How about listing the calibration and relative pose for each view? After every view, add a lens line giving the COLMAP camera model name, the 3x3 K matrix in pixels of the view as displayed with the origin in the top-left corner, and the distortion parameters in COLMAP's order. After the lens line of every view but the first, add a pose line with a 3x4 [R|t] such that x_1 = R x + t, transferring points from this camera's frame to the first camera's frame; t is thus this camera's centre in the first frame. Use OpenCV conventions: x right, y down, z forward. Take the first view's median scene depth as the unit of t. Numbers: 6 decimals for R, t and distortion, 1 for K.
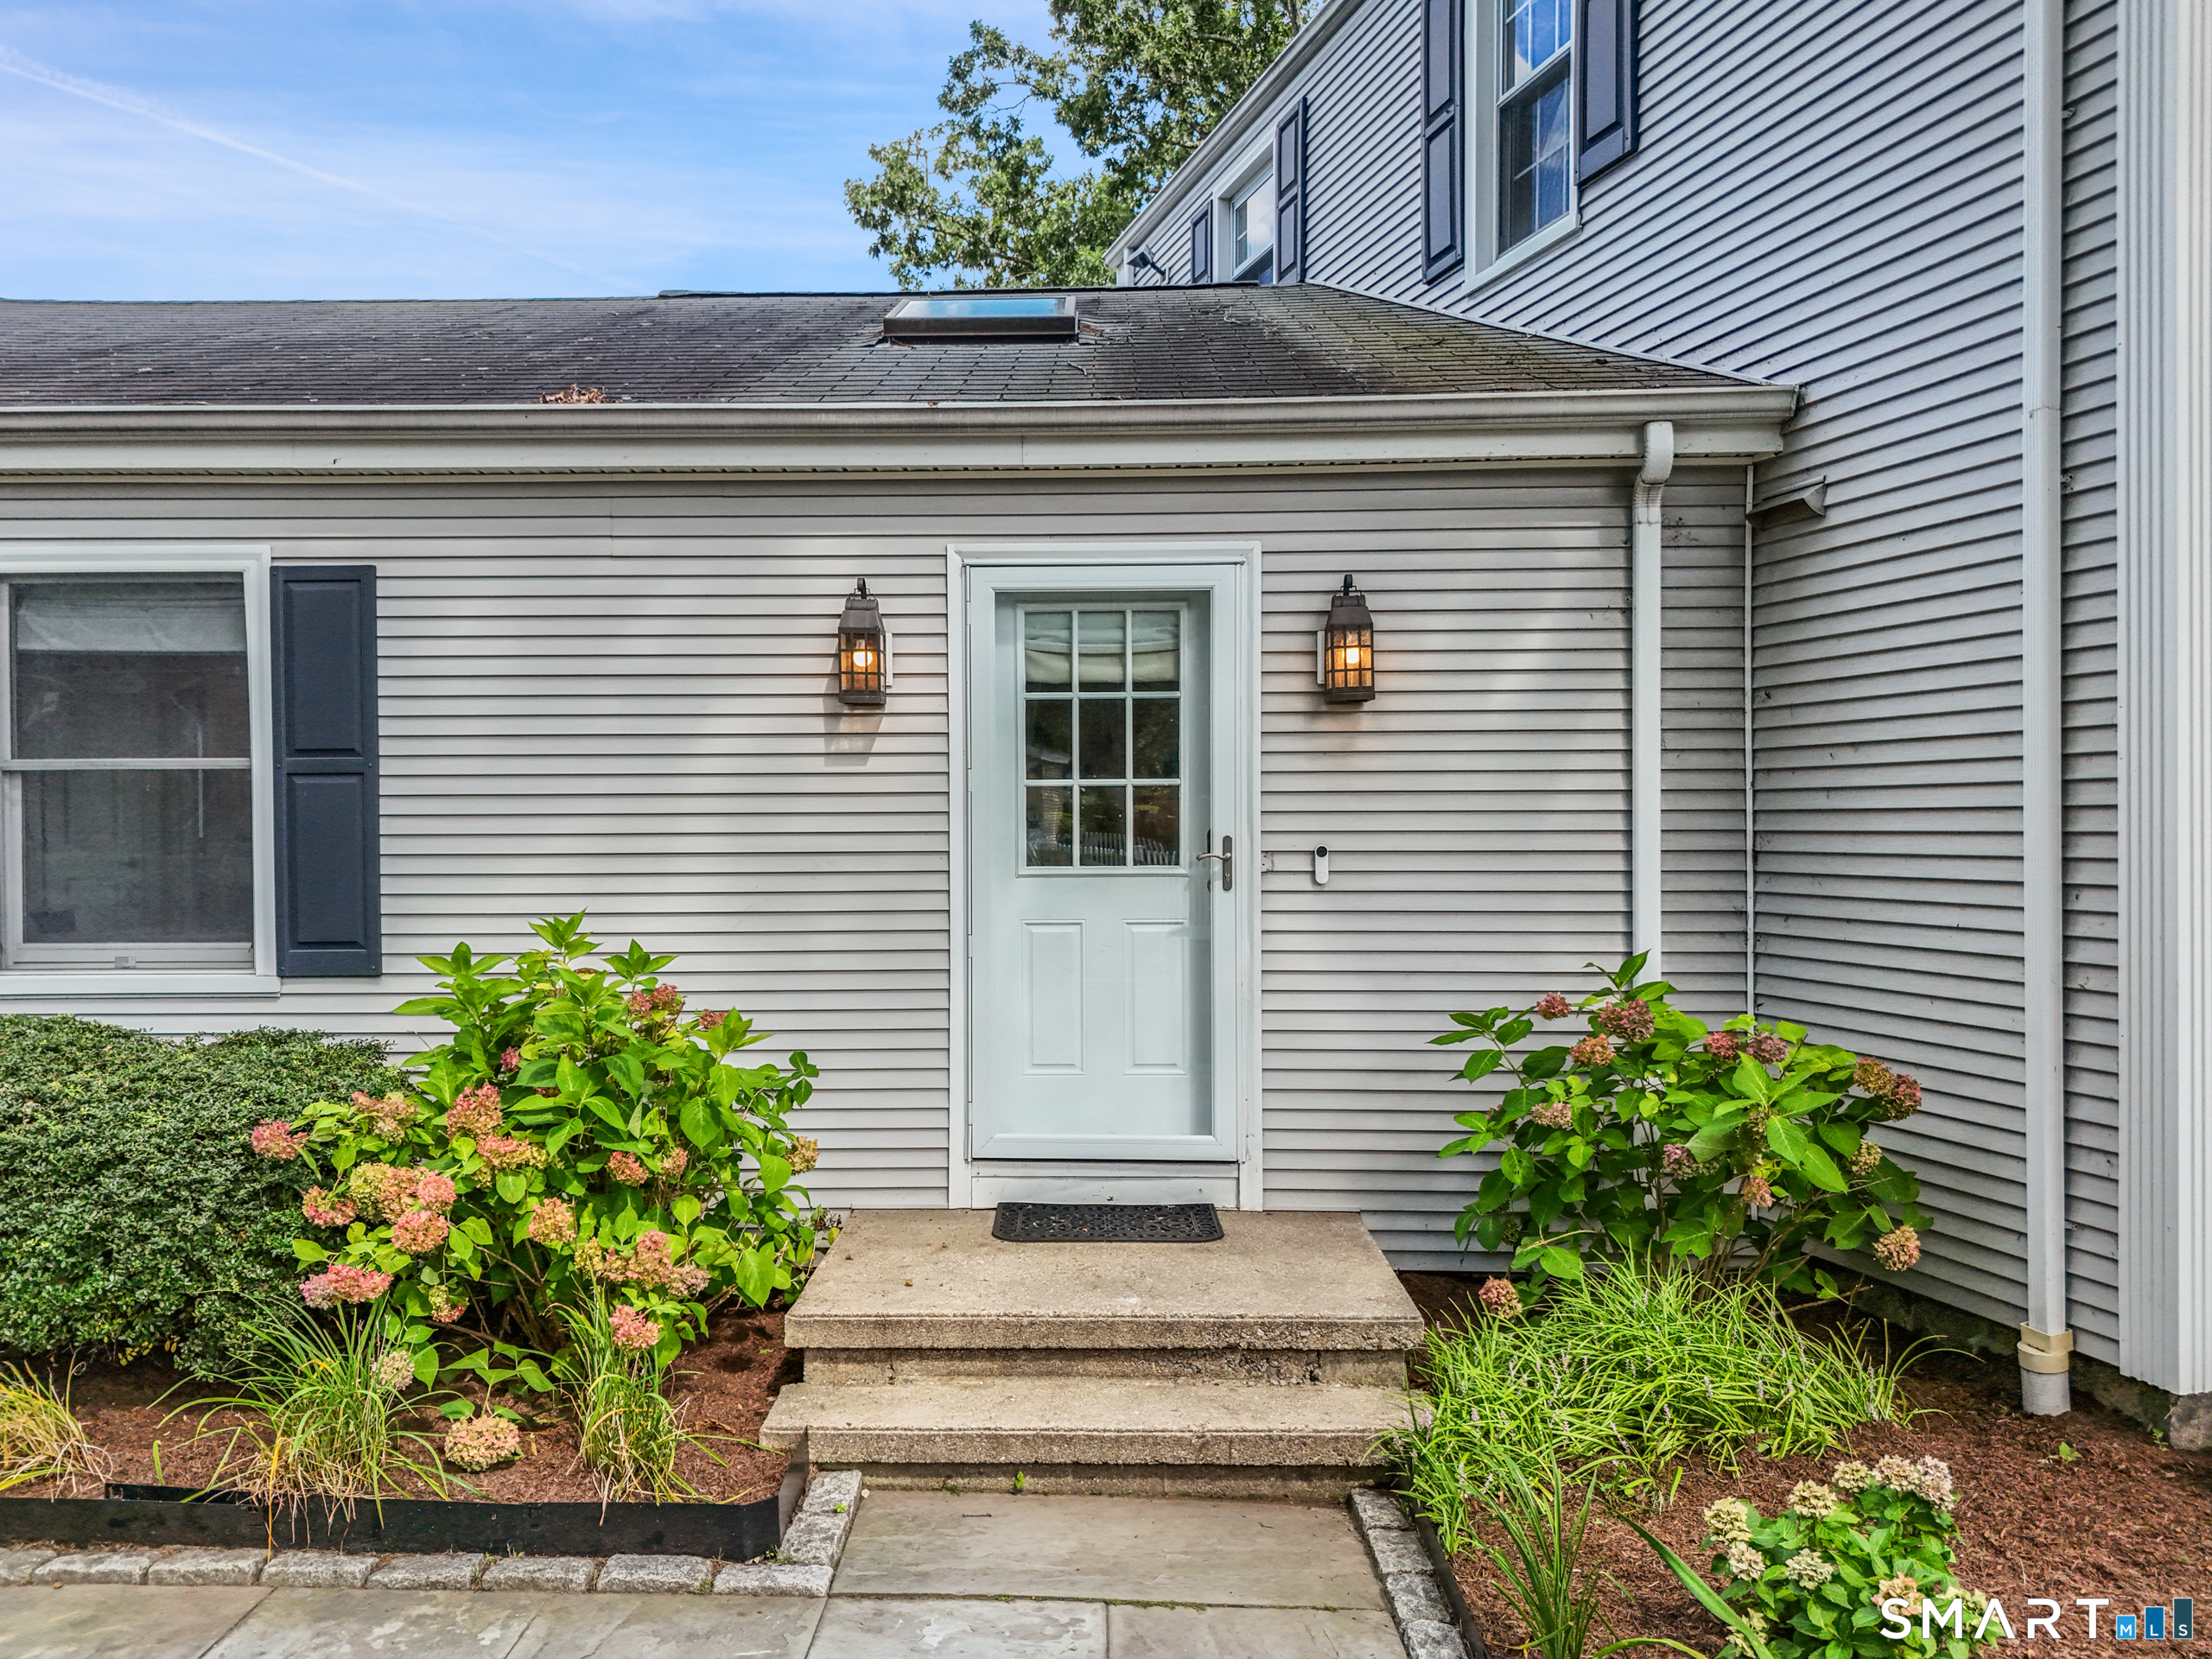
lens RADIAL K [[1603.9, 0, 1020.8], [0, 1603.9, 828.3], [0, 0, 1]] dist [0.087229, -0.101418]
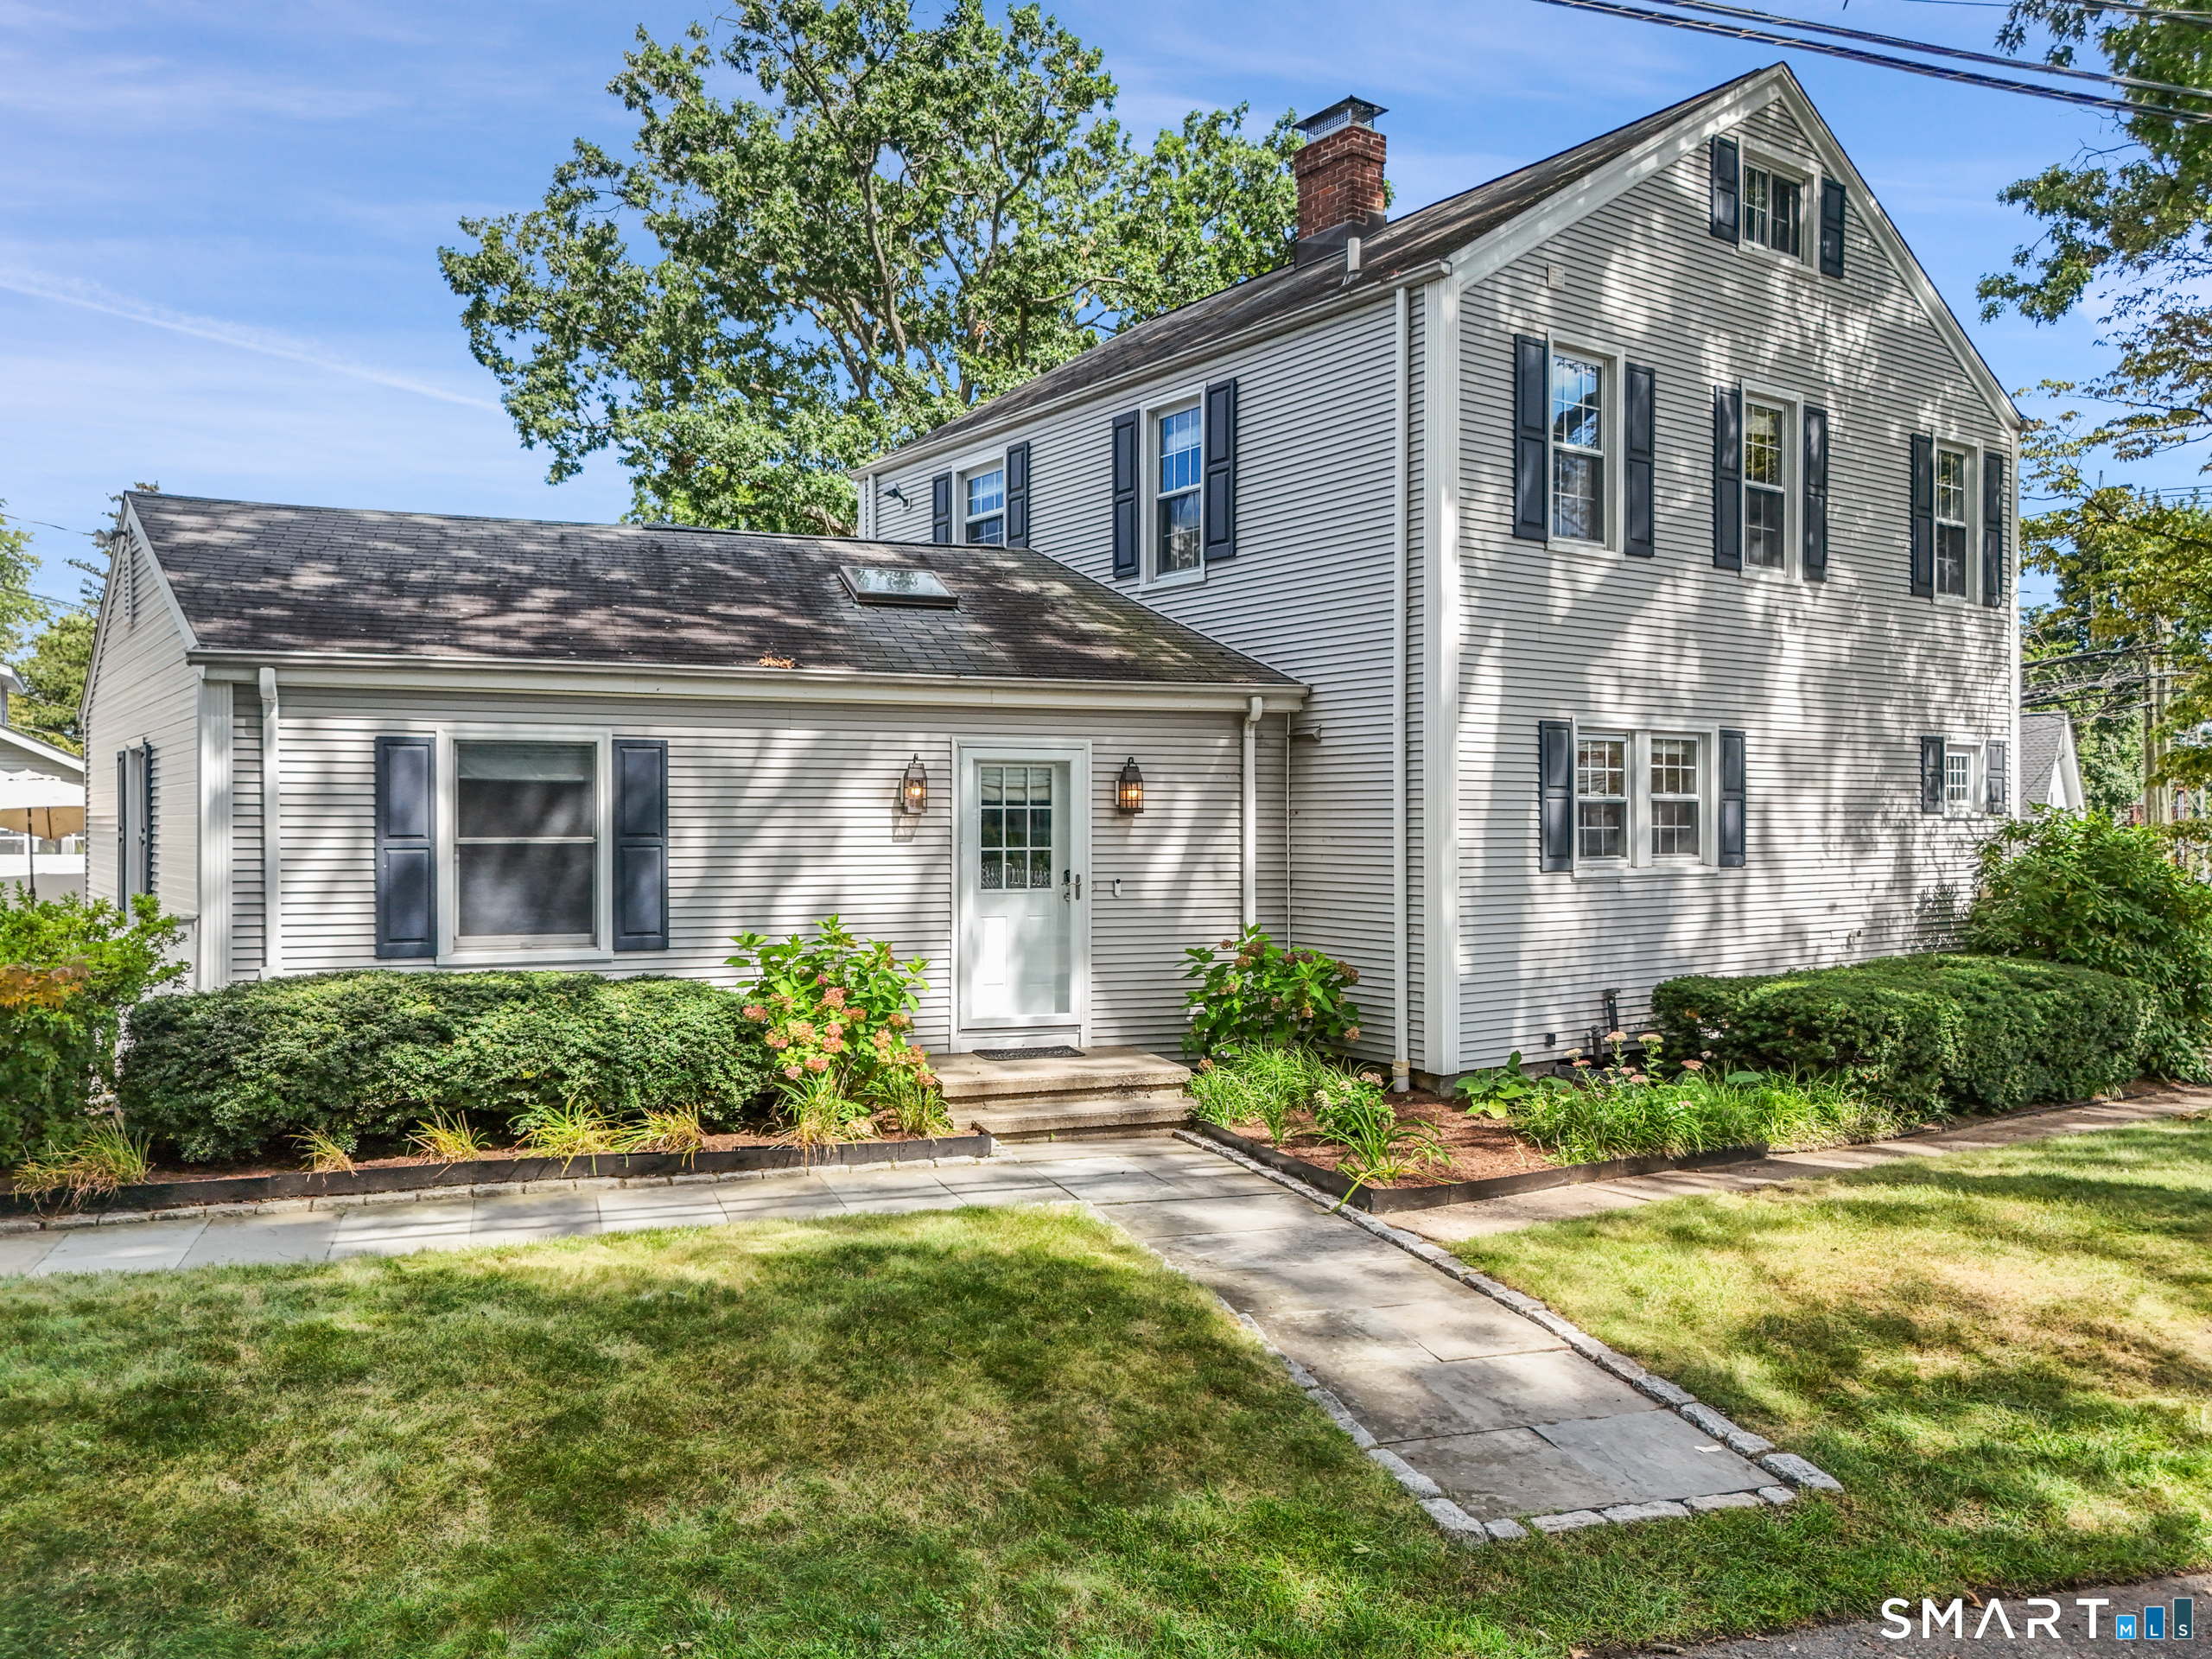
lens RADIAL K [[1603.9, 0, 1020.8], [0, 1603.9, 828.3], [0, 0, 1]] dist [0.087229, -0.101418]
pose [[0.939677, 0.000603, 0.342062, -0.669475], [-0.001555, 0.999996, 0.002510, -0.061442], [-0.342059, -0.002891, 0.939674, -0.986637]]
